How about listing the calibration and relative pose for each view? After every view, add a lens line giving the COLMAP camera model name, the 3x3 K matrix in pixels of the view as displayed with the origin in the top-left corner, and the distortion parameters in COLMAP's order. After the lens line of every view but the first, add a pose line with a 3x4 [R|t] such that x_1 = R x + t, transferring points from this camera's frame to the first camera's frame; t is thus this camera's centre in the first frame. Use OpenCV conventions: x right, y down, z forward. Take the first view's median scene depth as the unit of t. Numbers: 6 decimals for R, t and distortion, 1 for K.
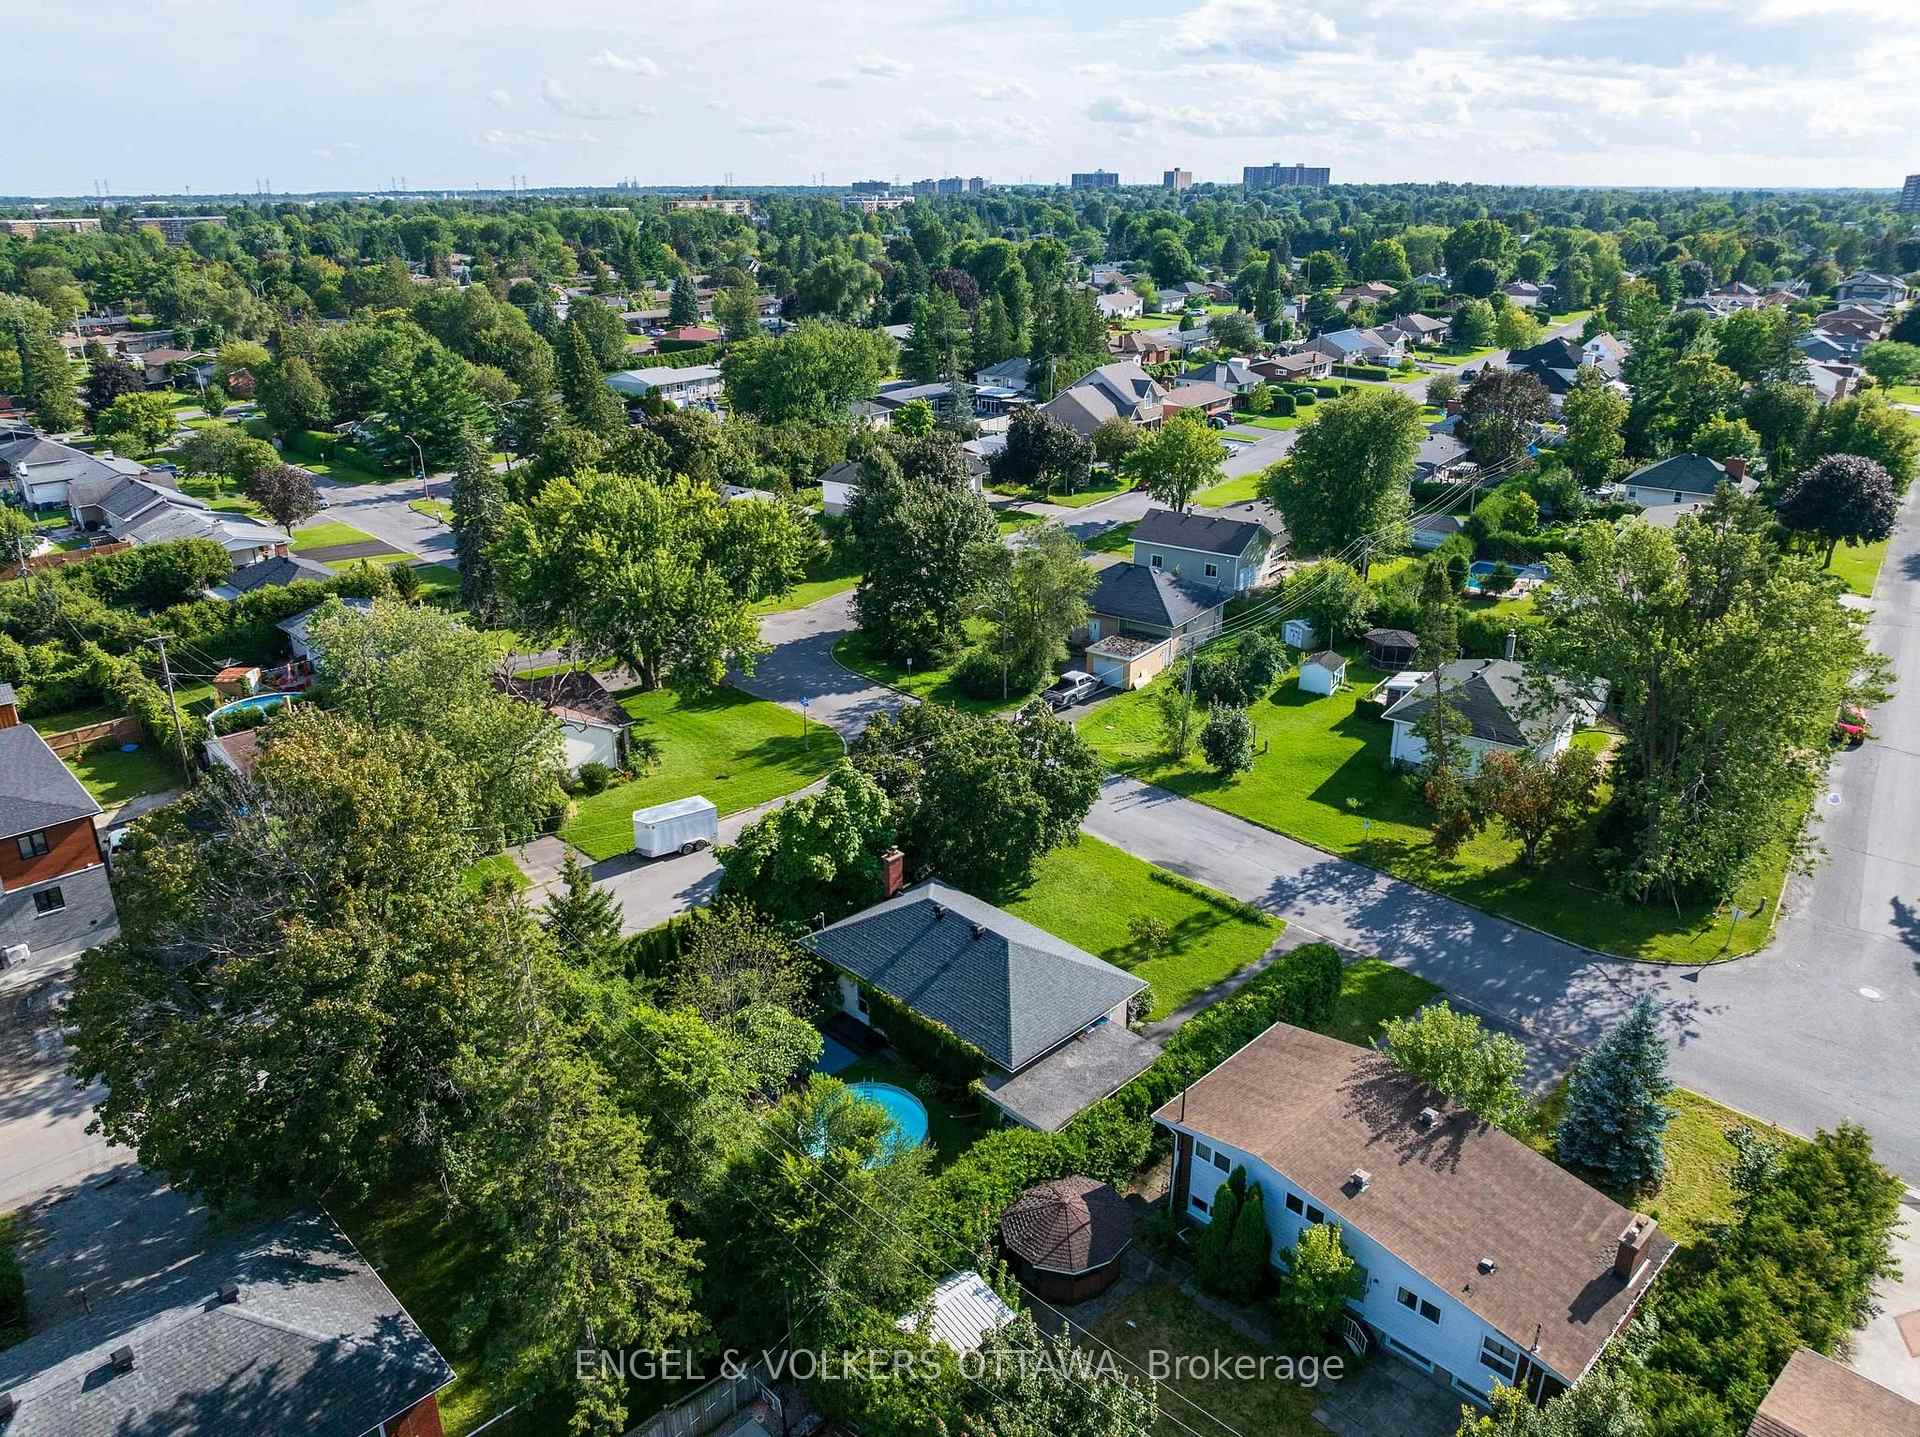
lens RADIAL K [[1350.9, 0, 960.7], [0, 1350.9, 715.3], [0, 0, 1]] dist [-0.049772, 0.025887]
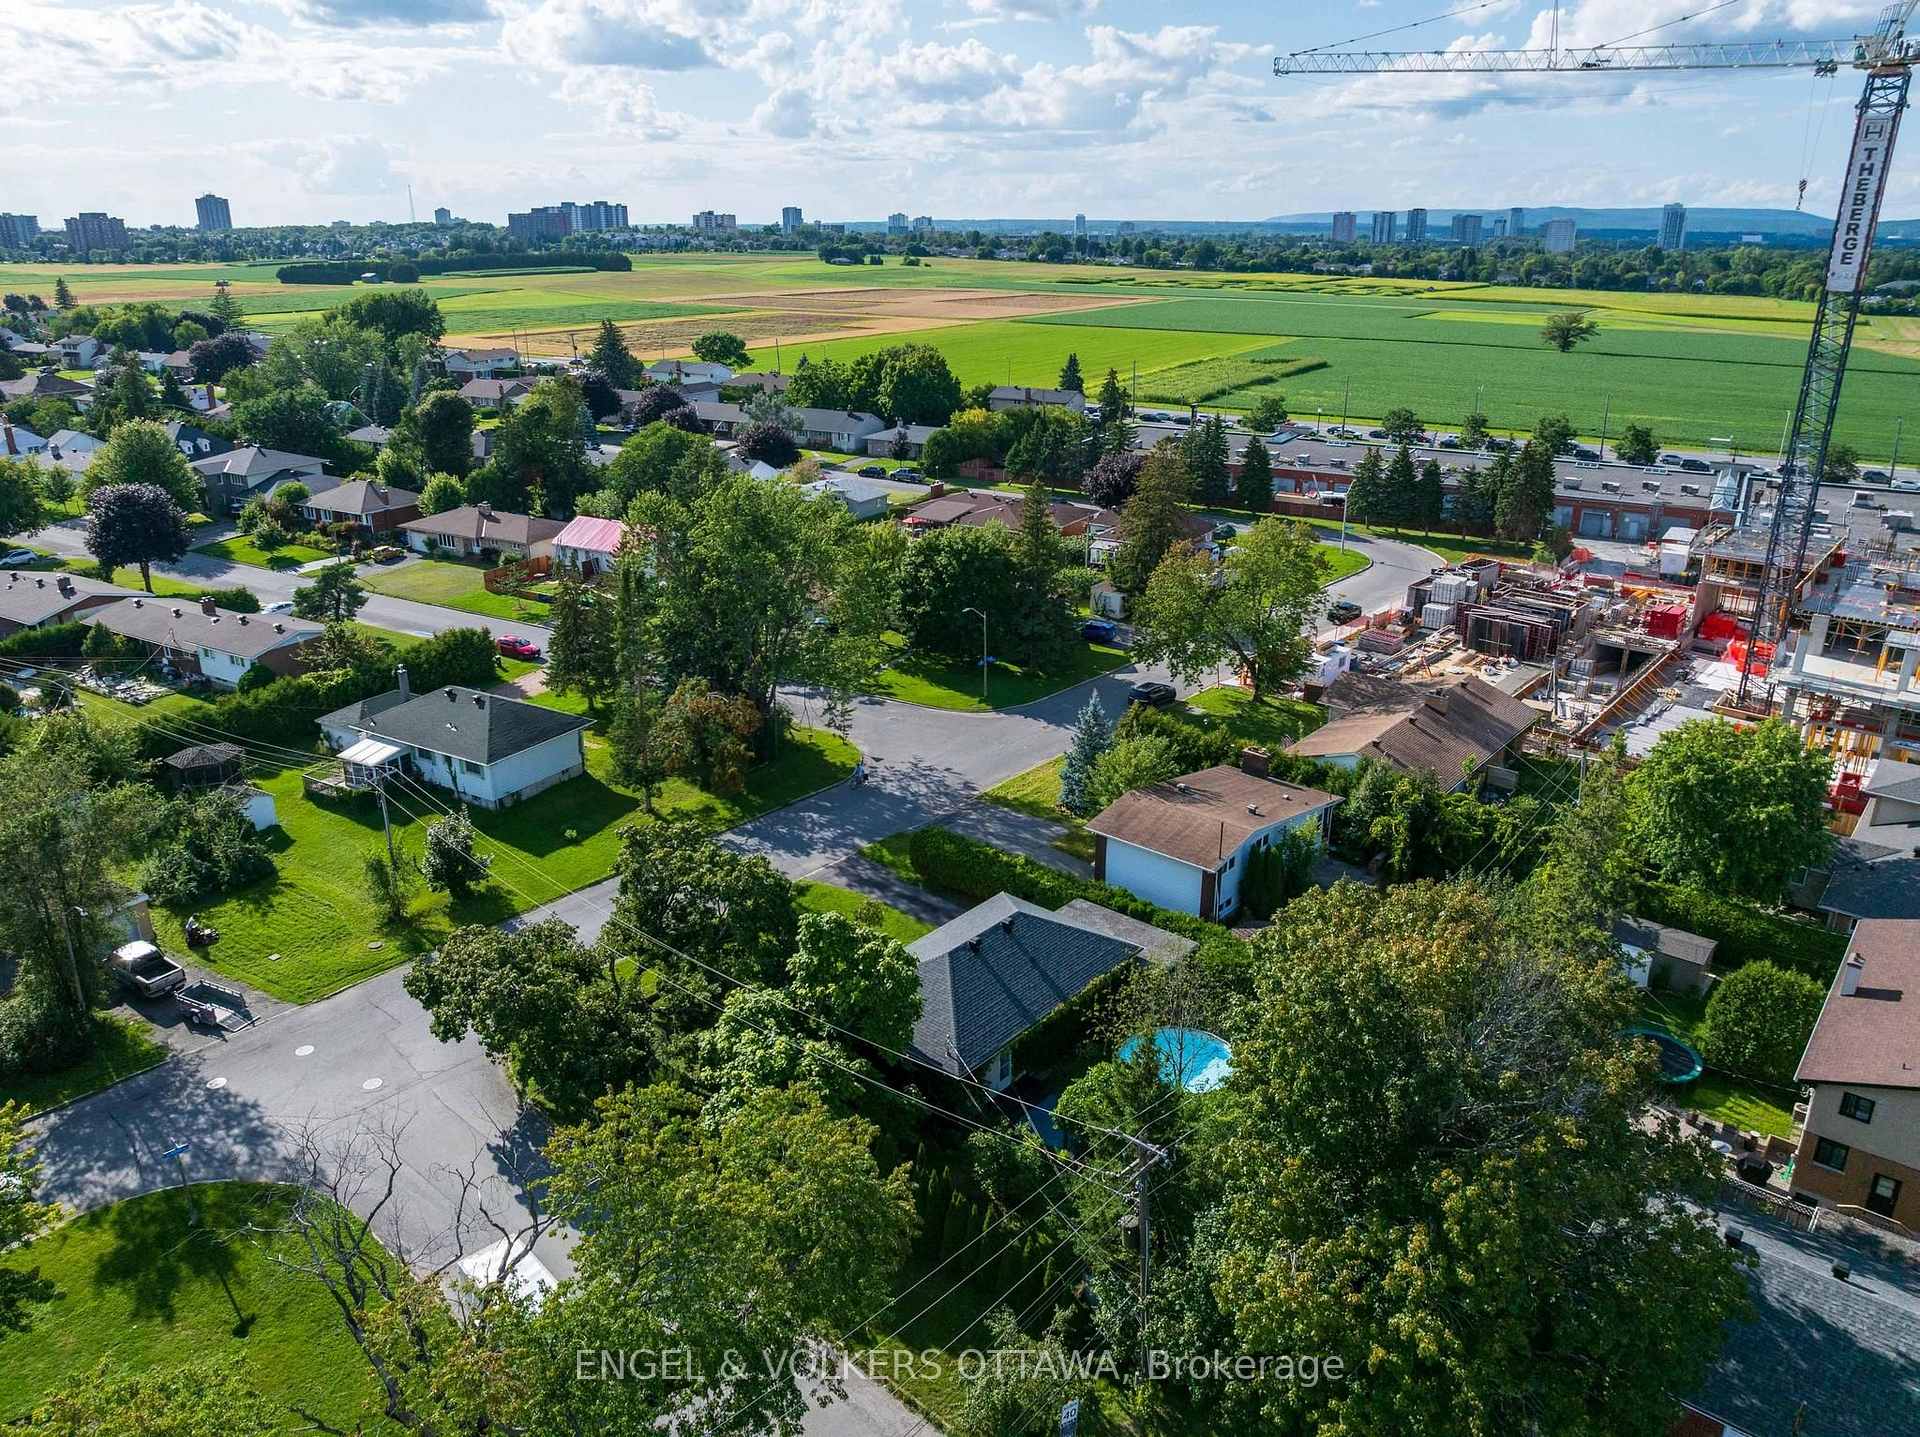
lens RADIAL K [[1350.9, 0, 962.7], [0, 1350.9, 713.0], [0, 0, 1]] dist [-0.049772, 0.025887]
pose [[-0.092509, -0.336702, 0.937056, -0.538622], [0.363130, 0.864868, 0.346613, -0.212236], [-0.927135, 0.372338, 0.042258, 0.542261]]
